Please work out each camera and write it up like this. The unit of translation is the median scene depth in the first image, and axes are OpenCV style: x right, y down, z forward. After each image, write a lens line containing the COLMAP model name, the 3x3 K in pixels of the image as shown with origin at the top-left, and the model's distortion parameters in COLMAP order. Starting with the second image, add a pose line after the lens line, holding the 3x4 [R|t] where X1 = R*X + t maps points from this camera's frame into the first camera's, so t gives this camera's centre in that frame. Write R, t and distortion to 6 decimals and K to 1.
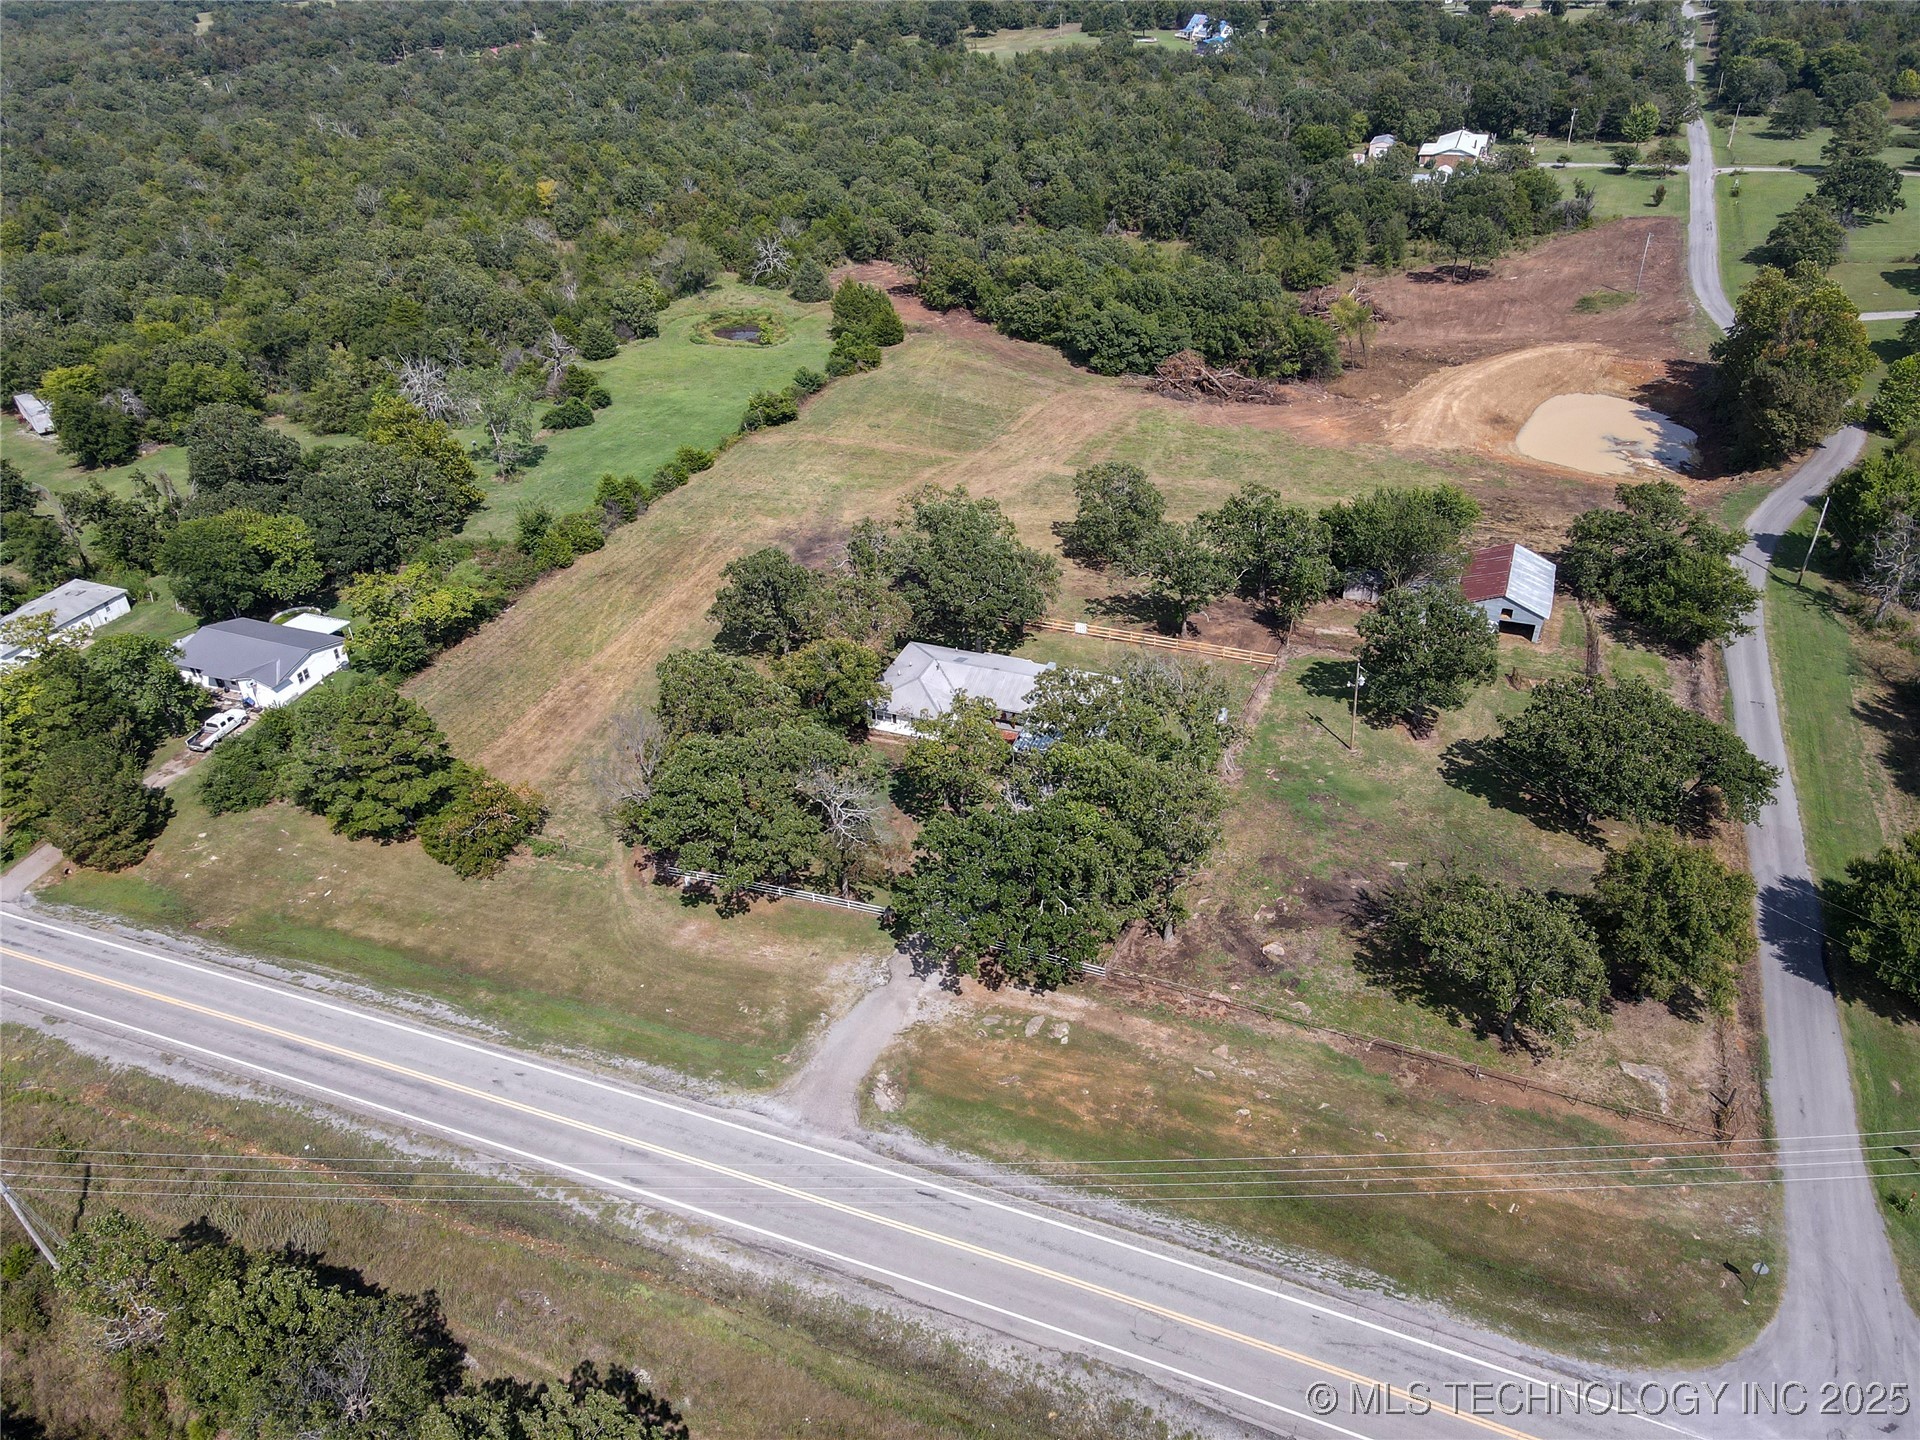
lens RADIAL K [[1396.7, 0, 968.9], [0, 1396.7, 726.0], [0, 0, 1]] dist [0.015225, 0.010603]
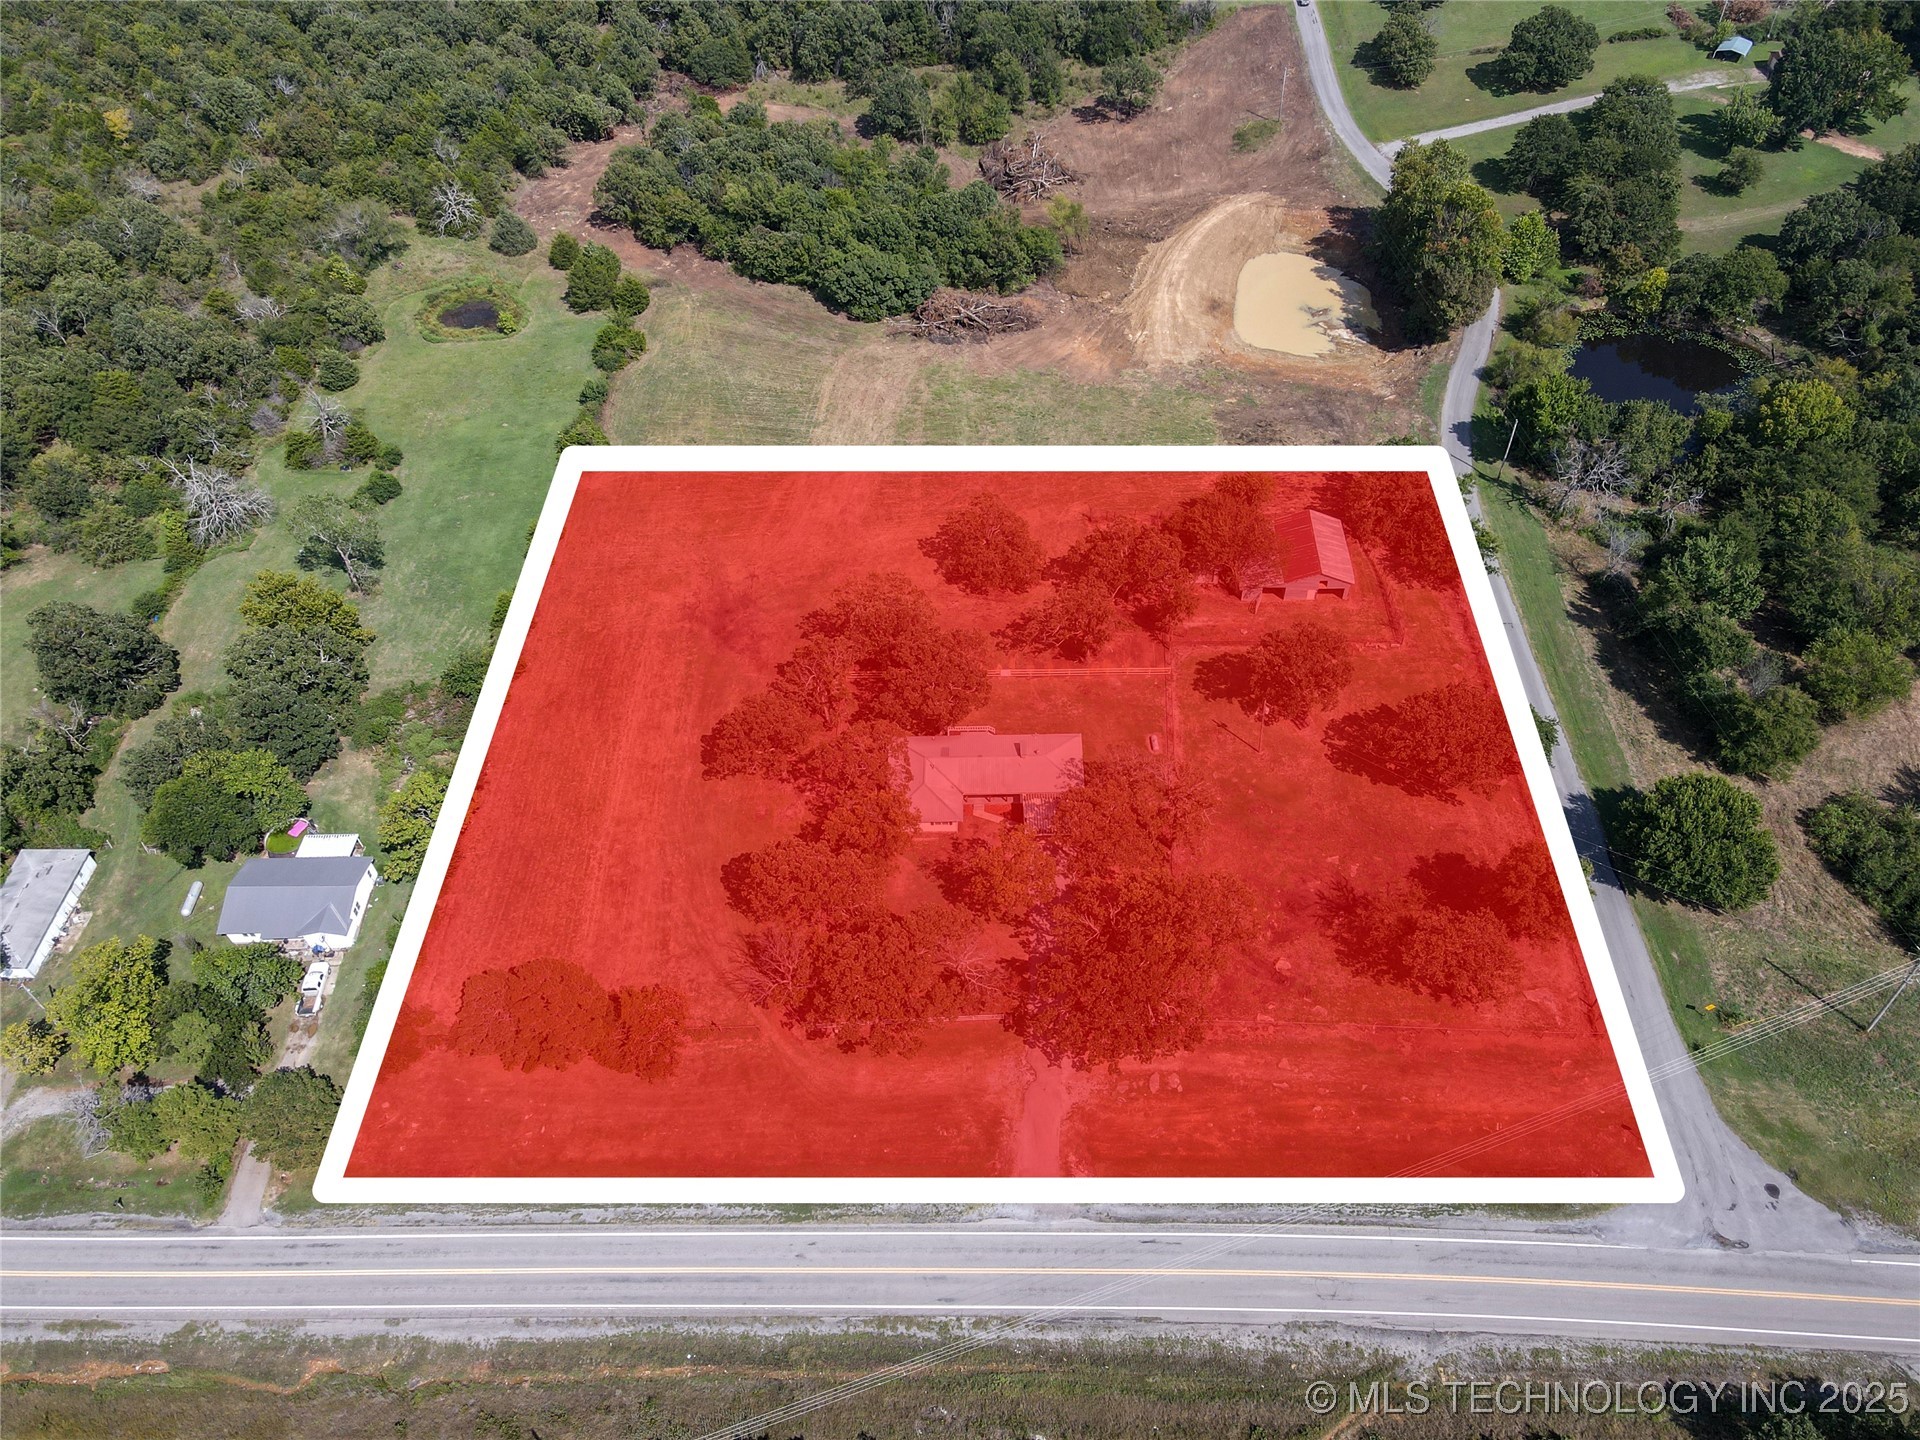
lens RADIAL K [[1396.7, 0, 970.1], [0, 1396.7, 722.5], [0, 0, 1]] dist [0.015225, 0.010603]
pose [[0.936182, -0.266762, 0.228911, -0.275832], [0.201140, 0.940599, 0.273526, -0.428869], [-0.288280, -0.210027, 0.934229, -0.139220]]
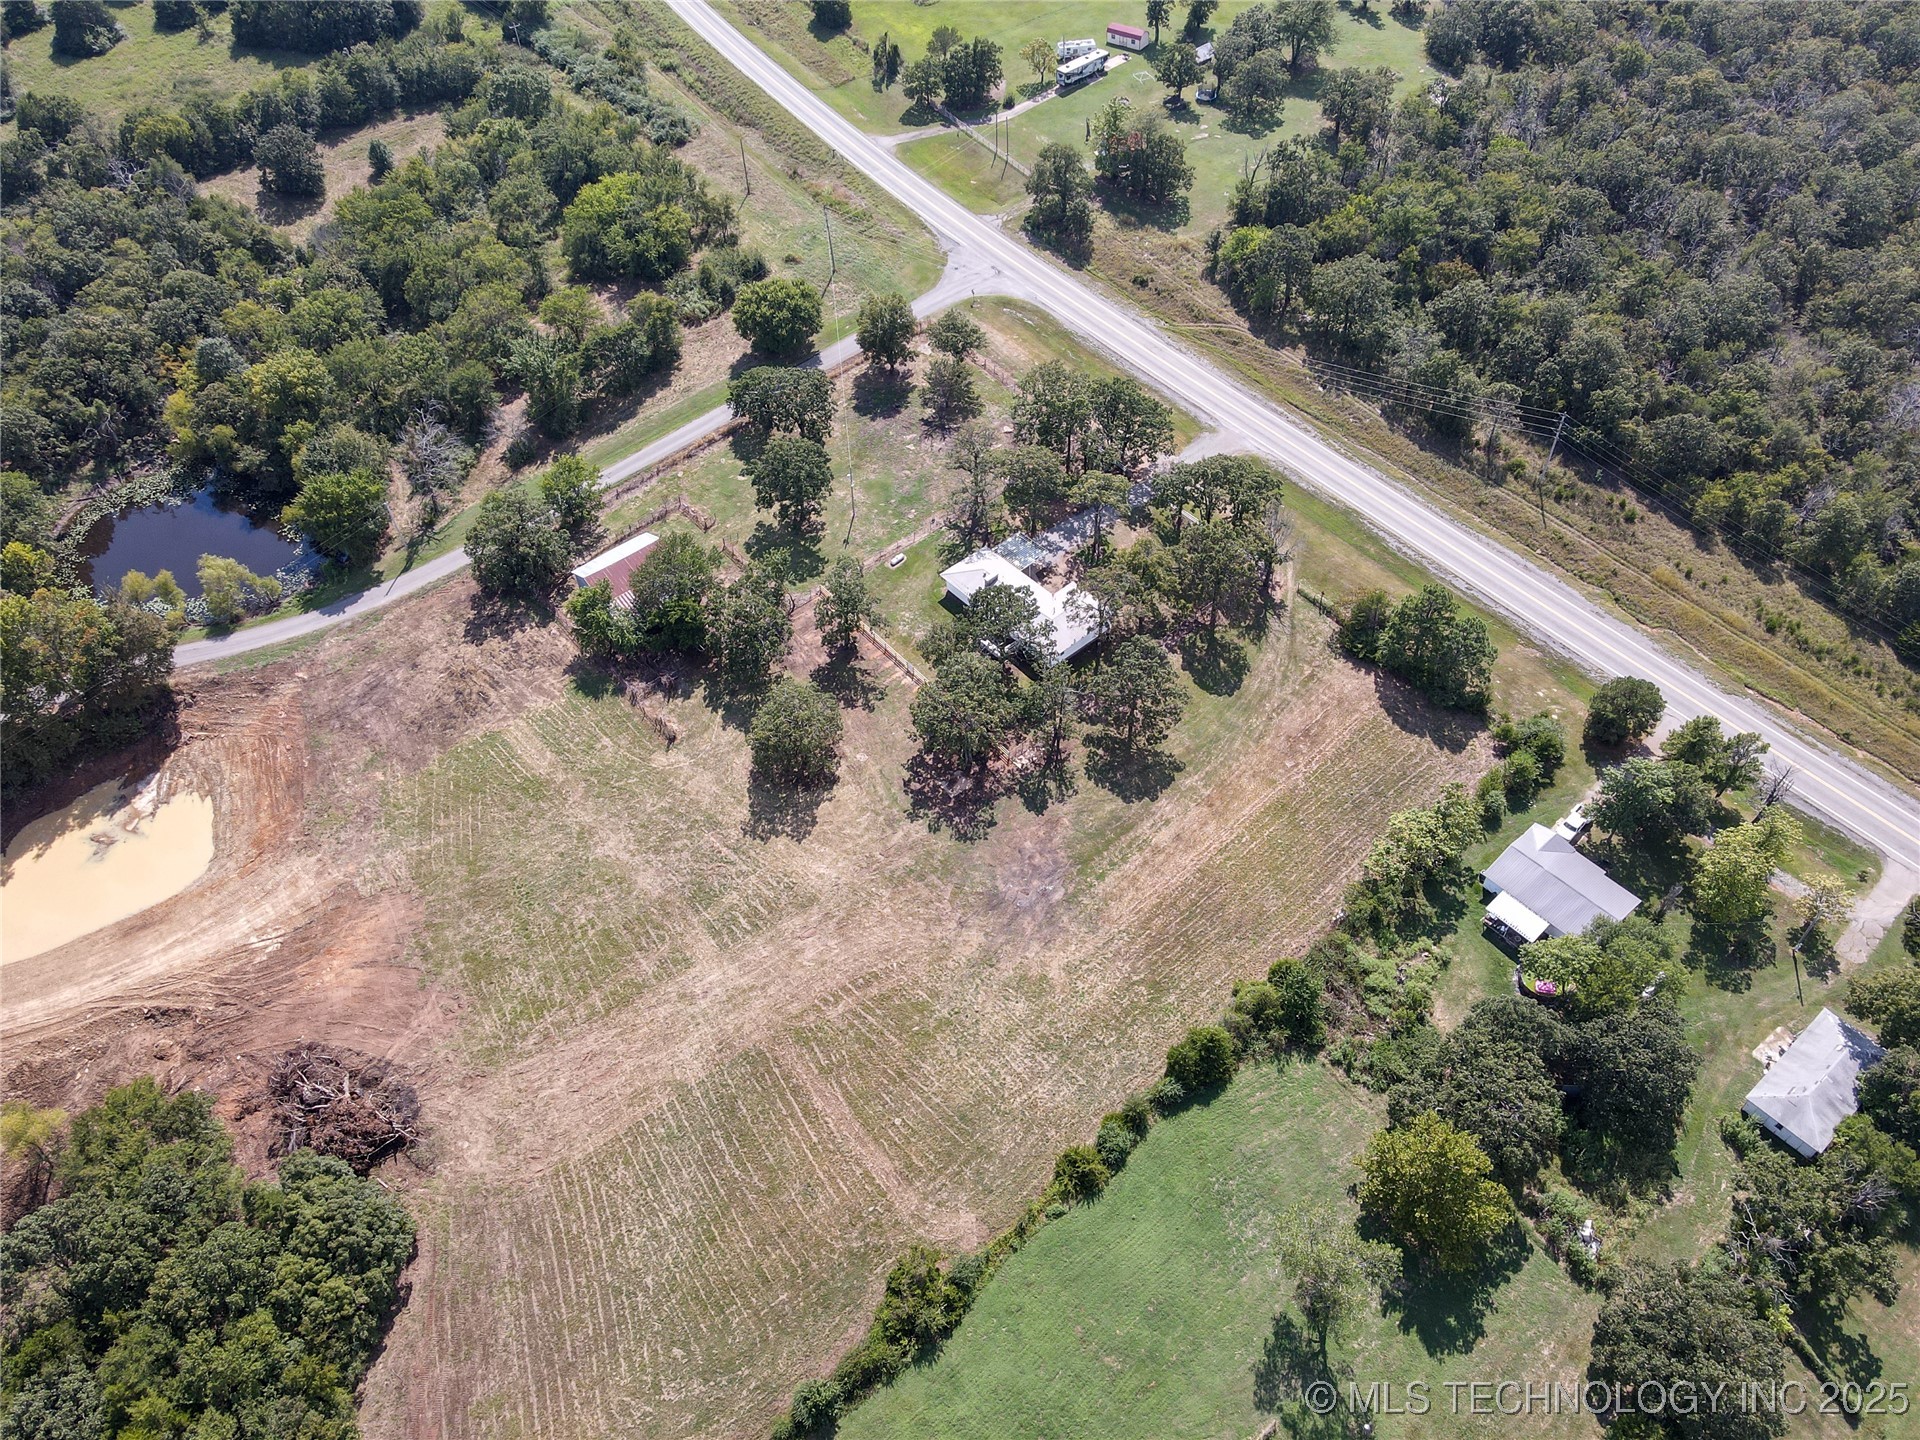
lens RADIAL K [[1396.7, 0, 970.6], [0, 1396.7, 717.0], [0, 0, 1]] dist [0.015225, 0.010603]
pose [[-0.883626, -0.317512, 0.344081, -0.504588], [0.299855, 0.180626, 0.936729, -1.477537], [-0.359572, 0.930892, -0.064398, 1.304178]]
